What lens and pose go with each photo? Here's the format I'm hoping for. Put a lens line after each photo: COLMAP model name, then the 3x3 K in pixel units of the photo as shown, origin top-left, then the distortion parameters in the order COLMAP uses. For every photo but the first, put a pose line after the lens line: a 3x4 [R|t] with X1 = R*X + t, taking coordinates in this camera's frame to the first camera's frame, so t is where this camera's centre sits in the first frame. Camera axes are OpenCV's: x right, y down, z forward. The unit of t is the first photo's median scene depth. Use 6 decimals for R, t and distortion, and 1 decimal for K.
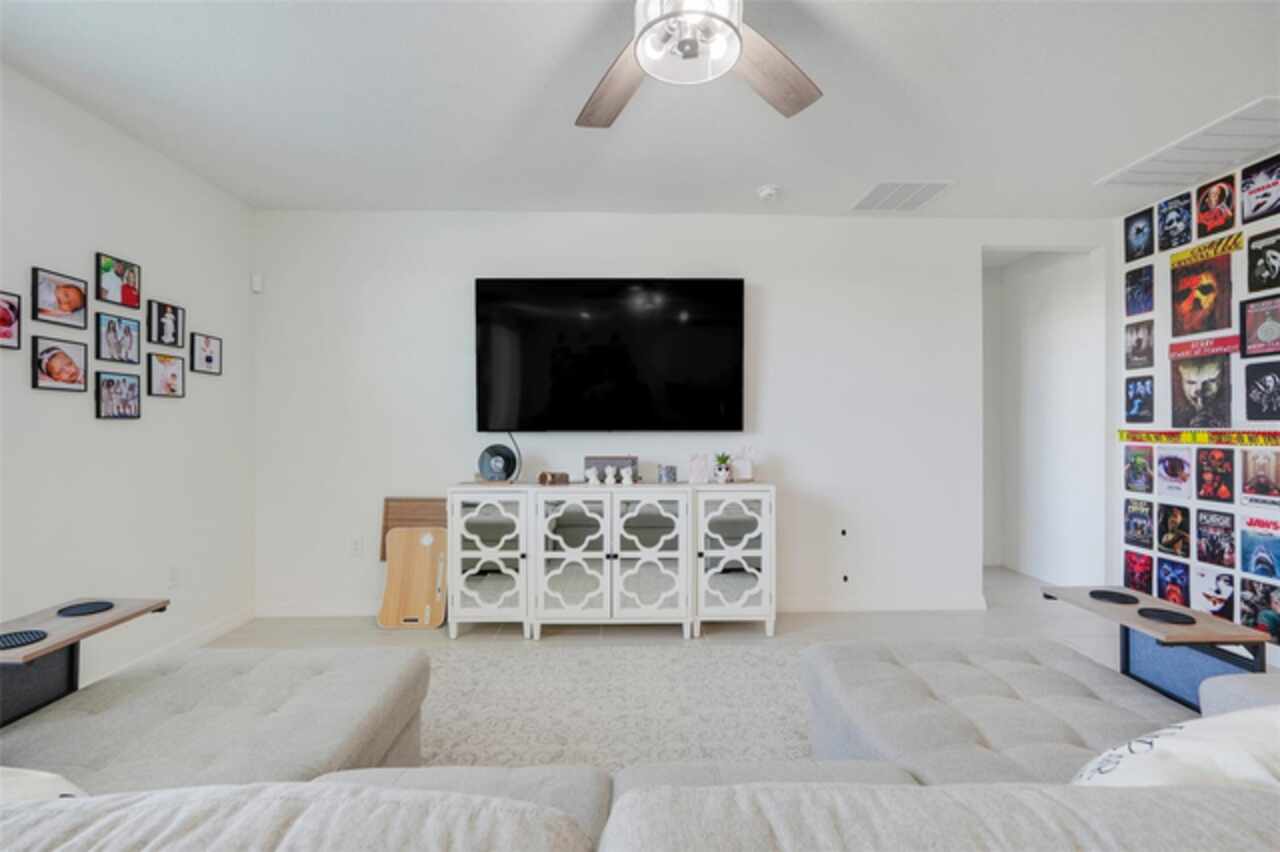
lens RADIAL K [[559.3, 0, 637.0], [0, 559.3, 427.2], [0, 0, 1]] dist [0.004201, 0.000129]
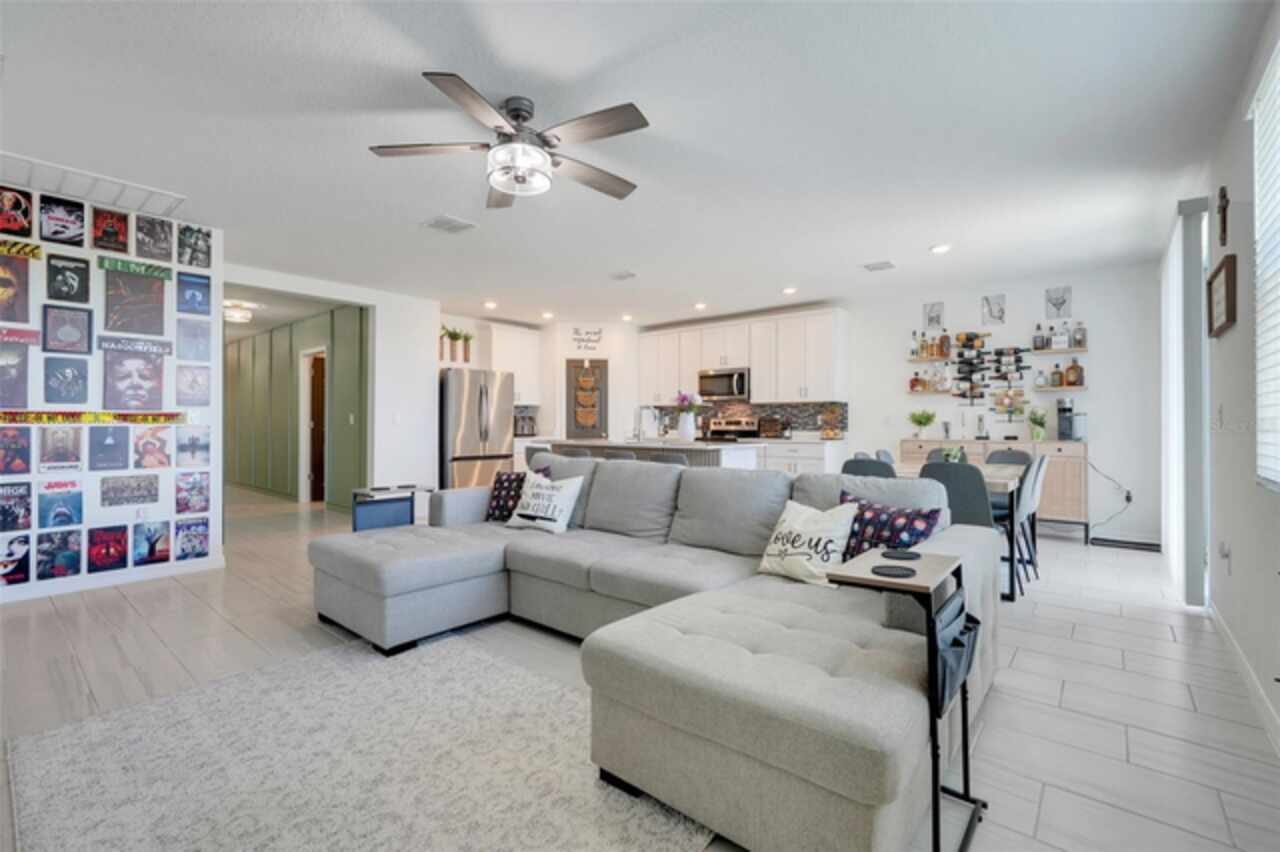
lens RADIAL K [[559.3, 0, 643.0], [0, 559.3, 420.2], [0, 0, 1]] dist [0.004201, 0.000129]
pose [[-0.750220, 0.003685, 0.661178, -0.668748], [0.001229, 0.999991, -0.004179, 0.031259], [-0.661187, -0.002323, -0.750218, 1.026422]]
